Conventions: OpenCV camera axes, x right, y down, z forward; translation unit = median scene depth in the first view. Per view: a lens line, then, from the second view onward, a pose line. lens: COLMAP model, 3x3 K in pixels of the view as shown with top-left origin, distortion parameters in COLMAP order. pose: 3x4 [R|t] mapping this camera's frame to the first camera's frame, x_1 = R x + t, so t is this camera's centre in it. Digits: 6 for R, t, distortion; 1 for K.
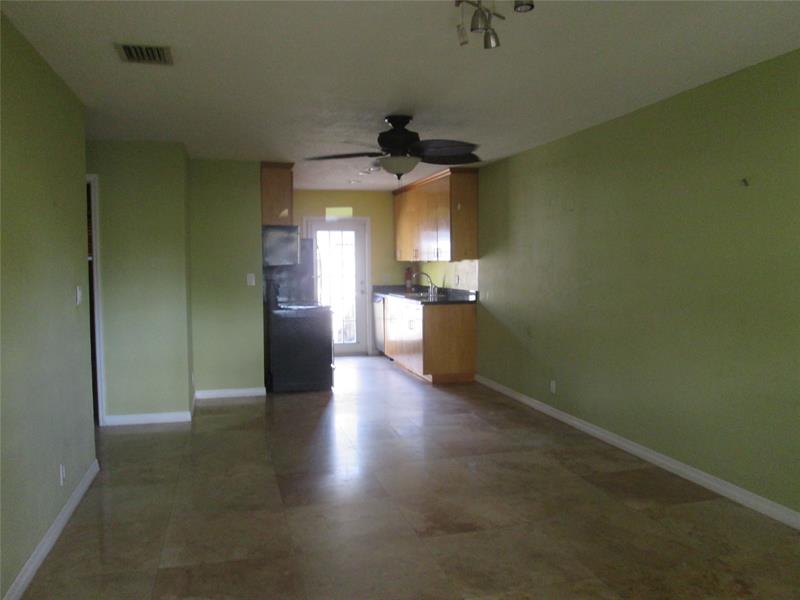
lens RADIAL K [[656.4, 0, 400.0], [0, 656.4, 300.0], [0, 0, 1]] dist [-0.053142, -0.004269]
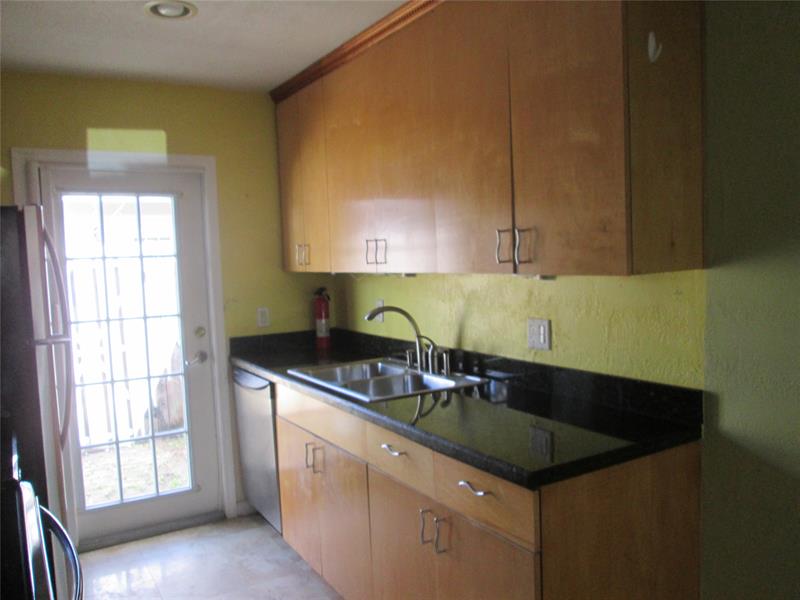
lens RADIAL K [[656.4, 0, 400.0], [0, 656.4, 300.0], [0, 0, 1]] dist [-0.053142, -0.004269]
pose [[0.962869, -0.043760, 0.266400, -0.046437], [0.041616, 0.999040, 0.013693, -0.045341], [-0.266744, -0.002098, 0.963765, 0.611534]]
